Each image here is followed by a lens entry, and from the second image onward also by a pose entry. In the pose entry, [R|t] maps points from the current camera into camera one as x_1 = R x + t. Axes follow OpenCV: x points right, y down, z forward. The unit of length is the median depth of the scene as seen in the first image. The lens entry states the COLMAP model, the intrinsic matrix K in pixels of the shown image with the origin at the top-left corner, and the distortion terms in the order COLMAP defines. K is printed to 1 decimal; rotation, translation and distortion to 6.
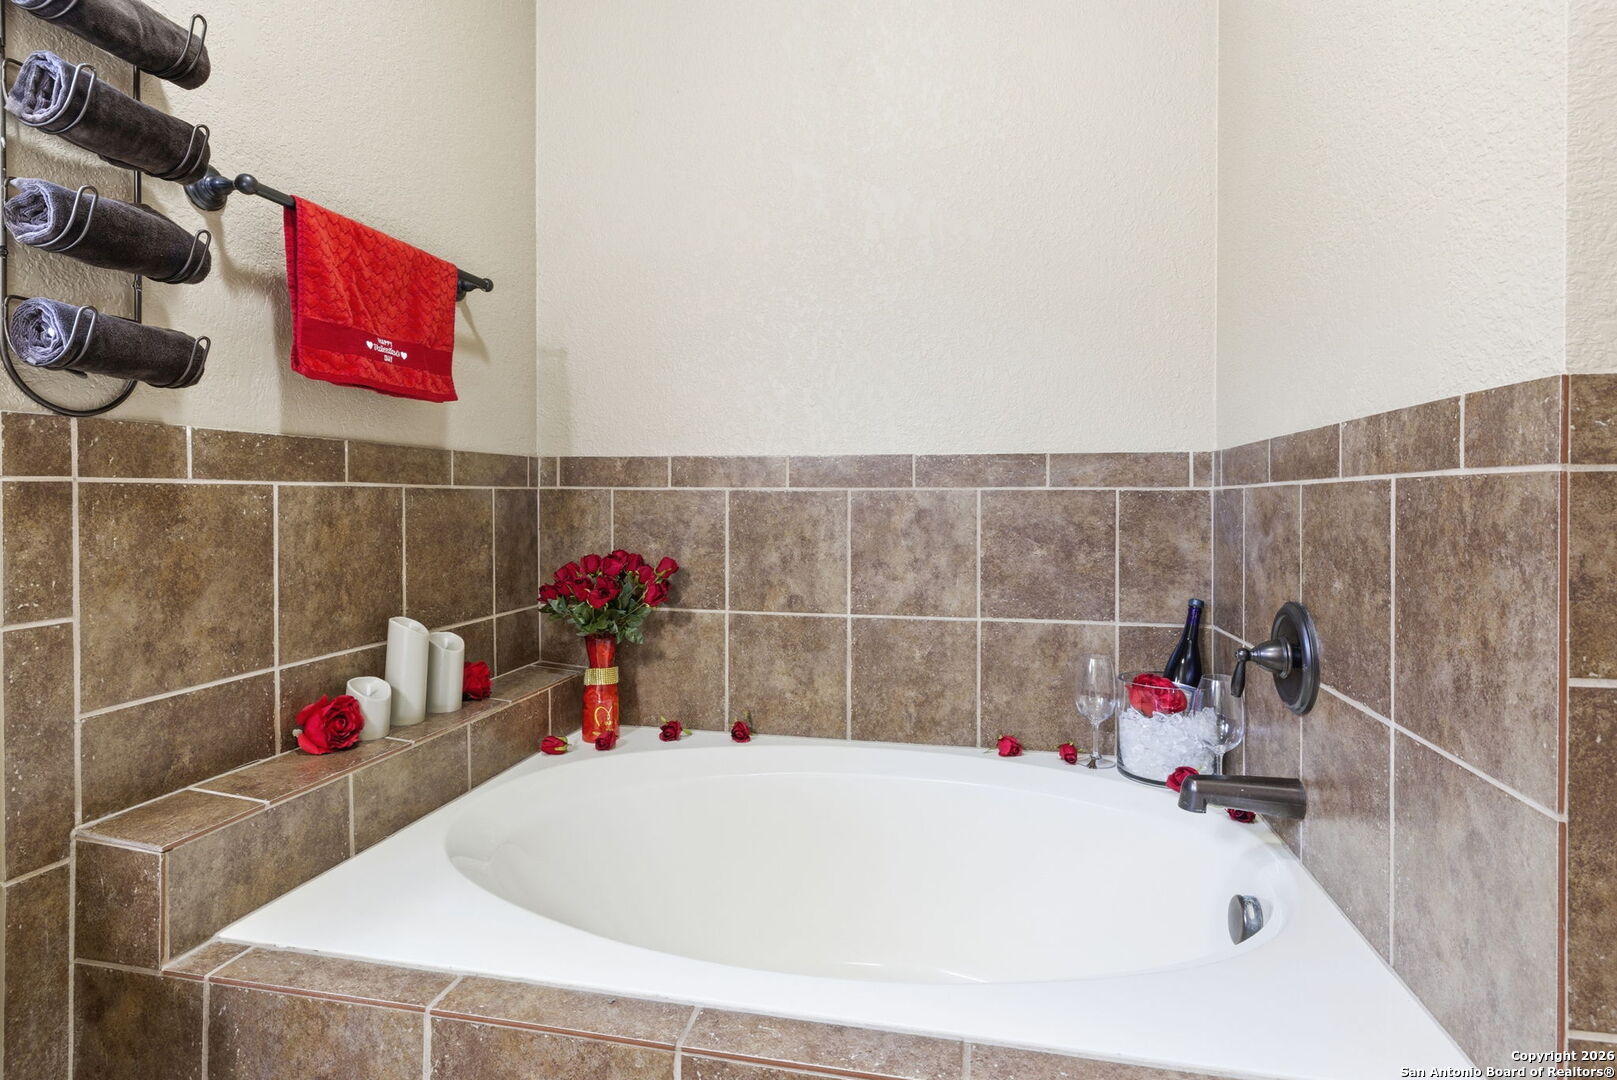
lens RADIAL K [[800.0, 0, 807.9], [0, 800.0, 498.1], [0, 0, 1]] dist [0.001431, 0.000063]
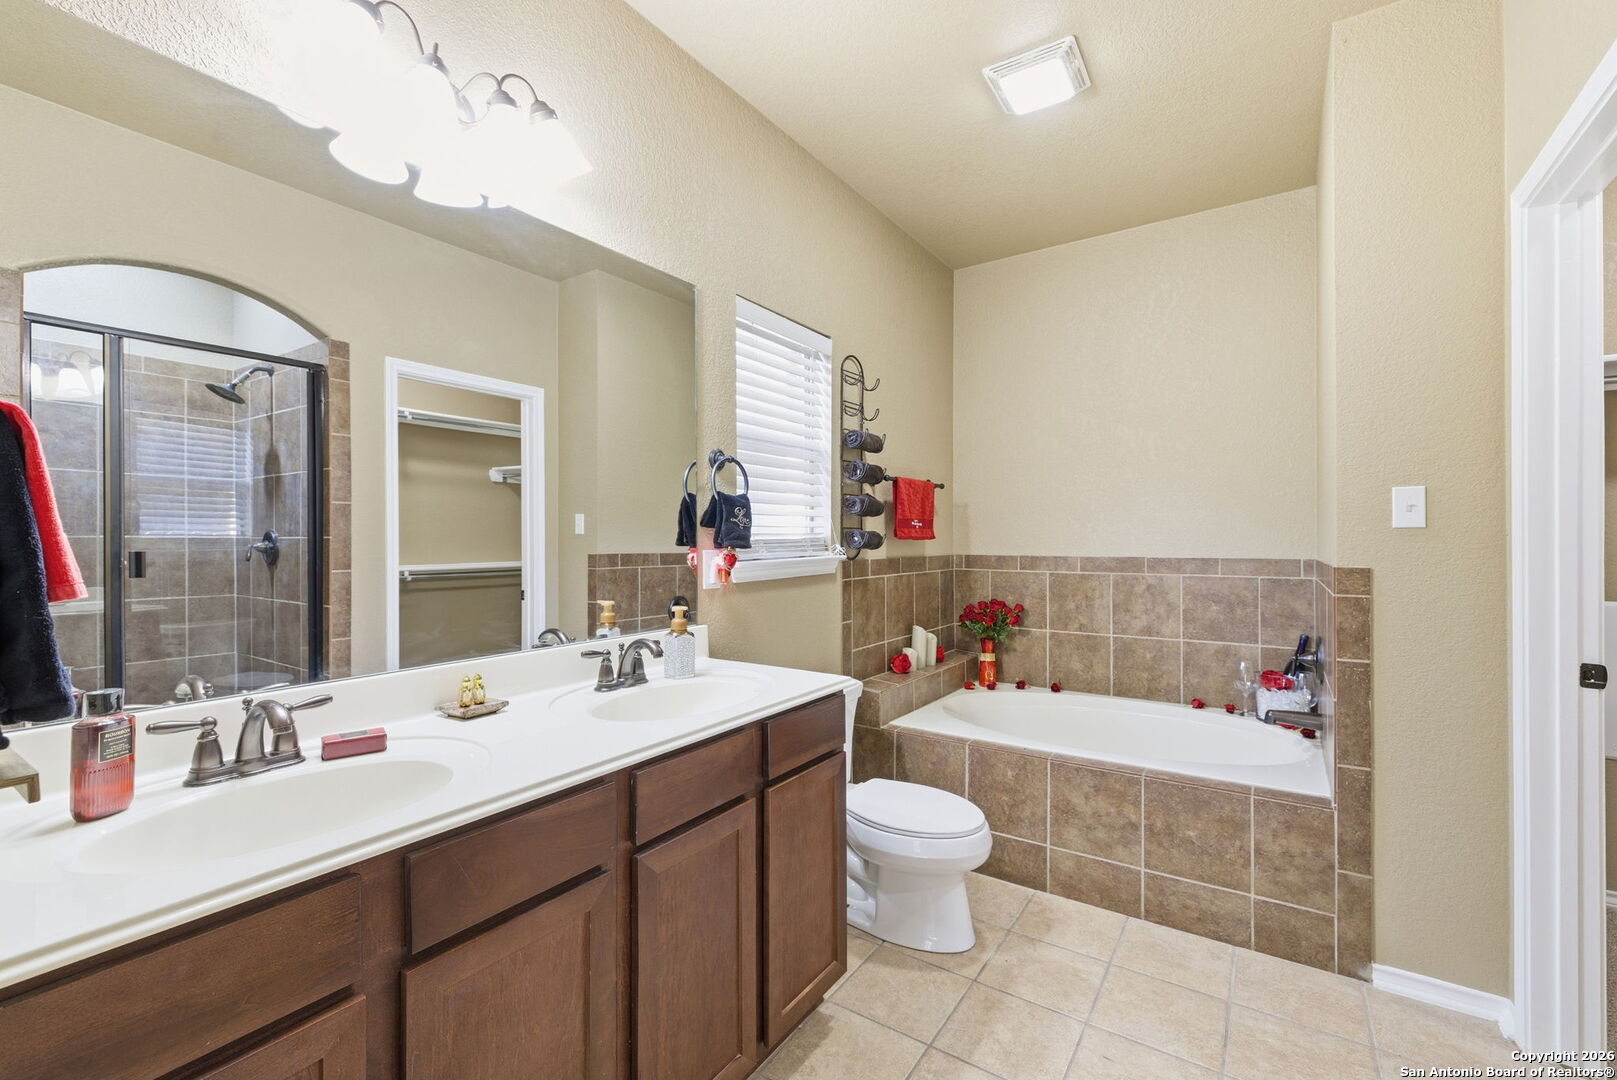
lens RADIAL K [[687.6, 0, 812.4], [0, 687.6, 531.8], [0, 0, 1]] dist [0.001404, -0.000608]
pose [[0.928836, -0.005506, -0.370450, -0.005714], [0.002860, 0.999966, -0.007693, -0.109182], [0.370480, 0.006086, 0.928821, -0.944460]]
